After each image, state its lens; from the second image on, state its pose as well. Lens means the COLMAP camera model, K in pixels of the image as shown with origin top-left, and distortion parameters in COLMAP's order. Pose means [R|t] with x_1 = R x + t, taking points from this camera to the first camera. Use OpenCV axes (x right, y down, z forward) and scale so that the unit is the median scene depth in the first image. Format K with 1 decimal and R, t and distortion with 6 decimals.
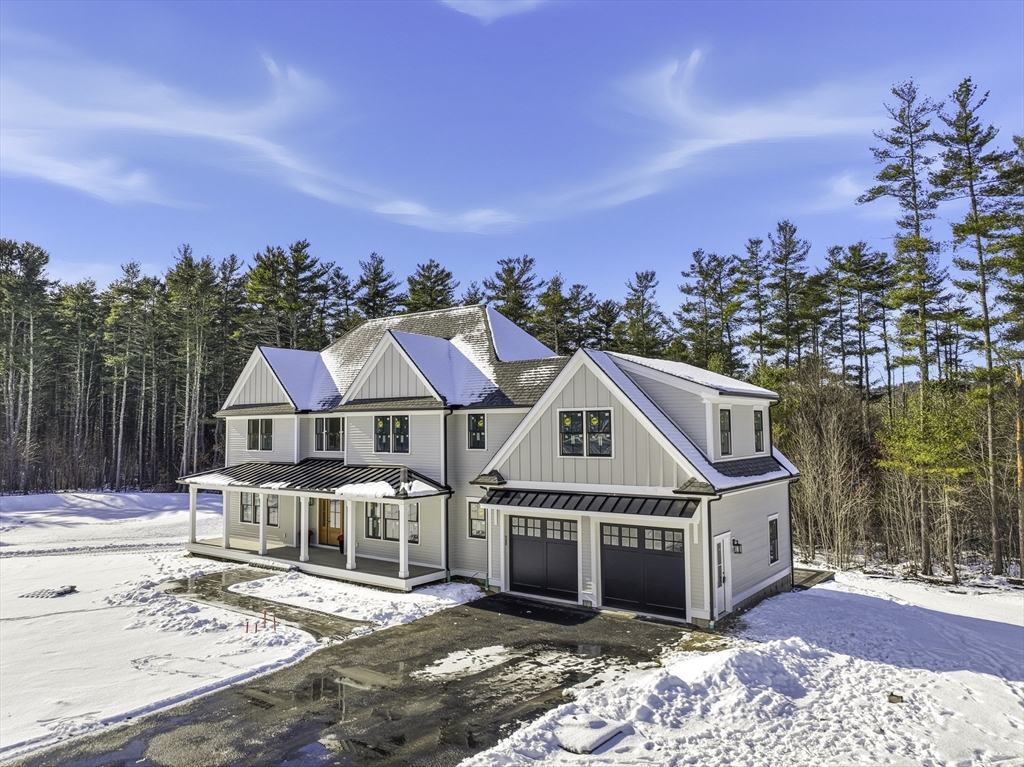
lens RADIAL K [[726.7, 0, 509.1], [0, 726.7, 380.9], [0, 0, 1]] dist [-0.004650, 0.018350]
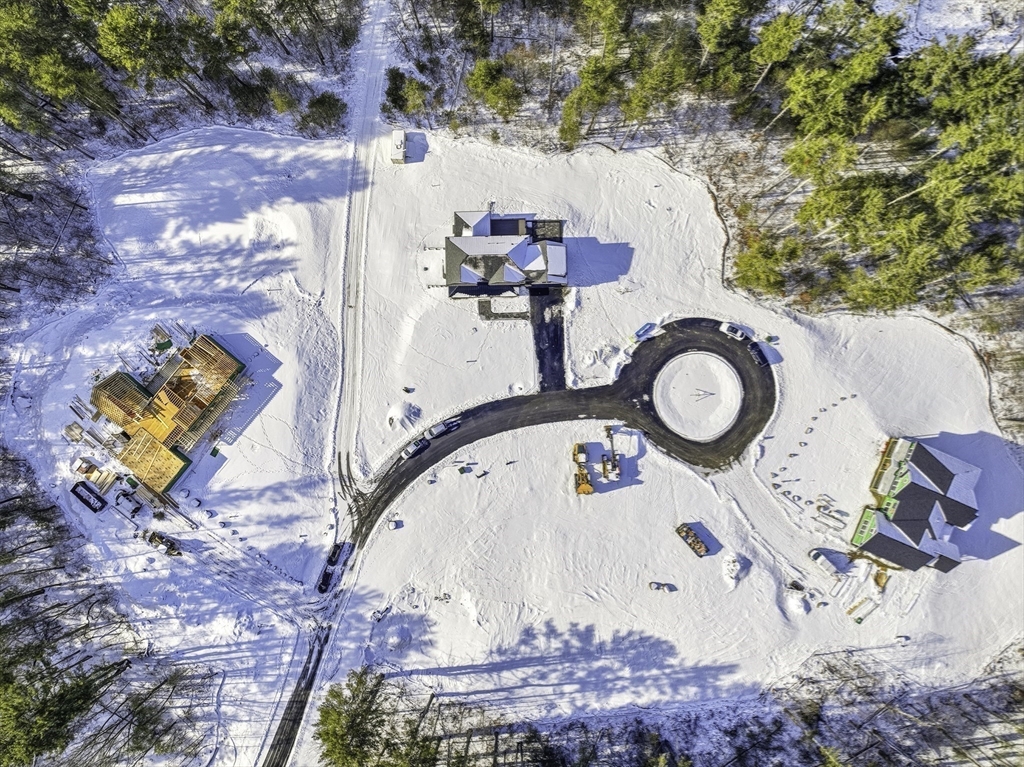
lens RADIAL K [[726.7, 0, 511.5], [0, 726.7, 382.1], [0, 0, 1]] dist [-0.004650, 0.018350]
pose [[0.784327, -0.620340, 0.003167, -0.712093], [-0.039604, -0.044978, 0.998203, -6.427852], [-0.619082, -0.783043, -0.059845, 0.884127]]
